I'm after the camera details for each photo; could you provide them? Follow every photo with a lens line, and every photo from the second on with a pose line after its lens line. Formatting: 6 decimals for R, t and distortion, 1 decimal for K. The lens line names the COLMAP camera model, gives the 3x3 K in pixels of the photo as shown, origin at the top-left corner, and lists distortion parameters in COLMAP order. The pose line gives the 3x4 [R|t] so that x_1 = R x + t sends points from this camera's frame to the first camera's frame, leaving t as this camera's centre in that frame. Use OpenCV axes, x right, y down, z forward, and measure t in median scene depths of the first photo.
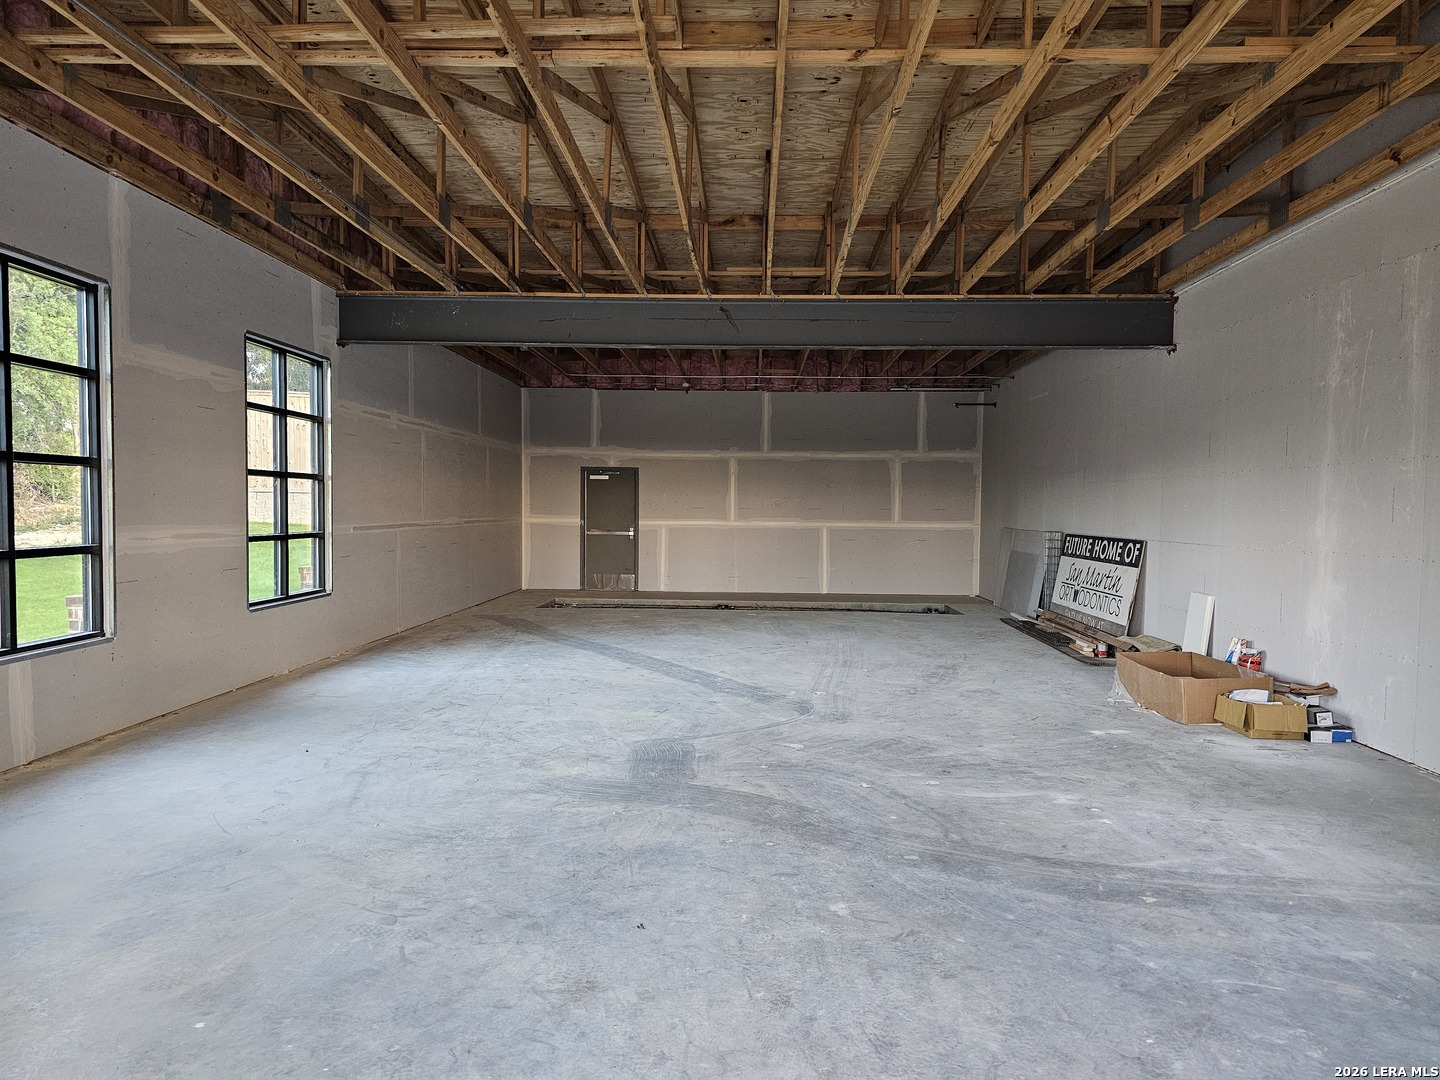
lens RADIAL K [[978.1, 0, 720.0], [0, 978.1, 562.0], [0, 0, 1]] dist [0.047640, -0.035299]
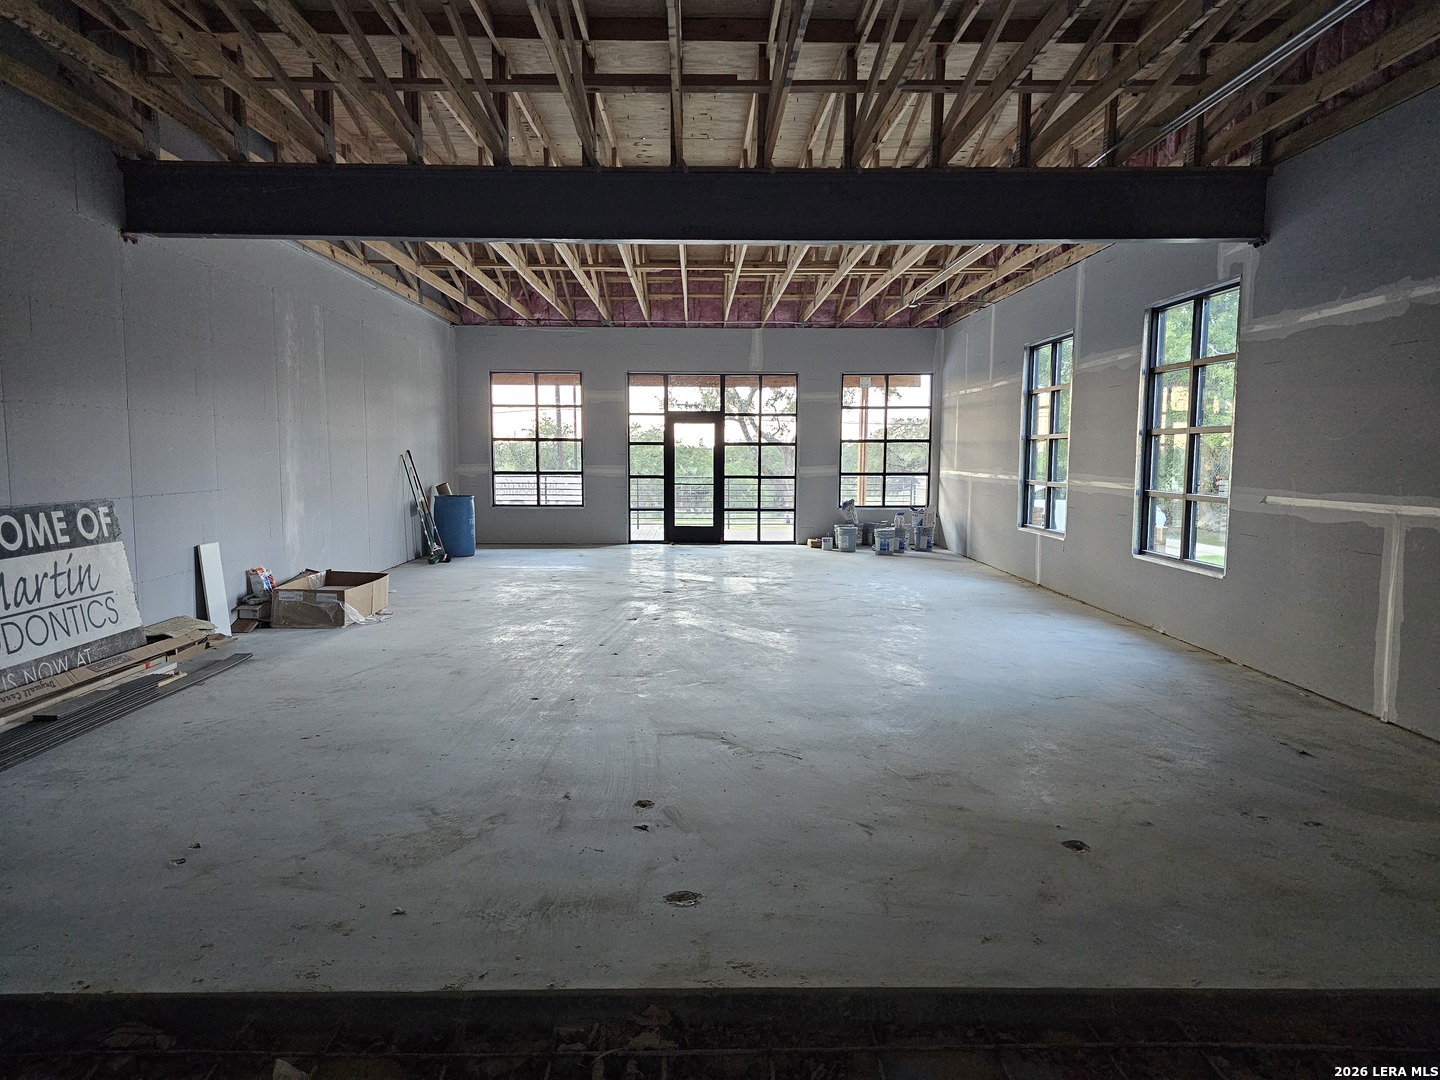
lens RADIAL K [[976.2, 0, 720.0], [0, 976.2, 540.0], [0, 0, 1]] dist [0.021917, -0.001650]
pose [[-0.998330, -0.013576, -0.056158, 0.082857], [-0.021813, 0.988630, 0.148780, -0.172082], [0.053500, 0.149757, -0.987274, 2.796692]]
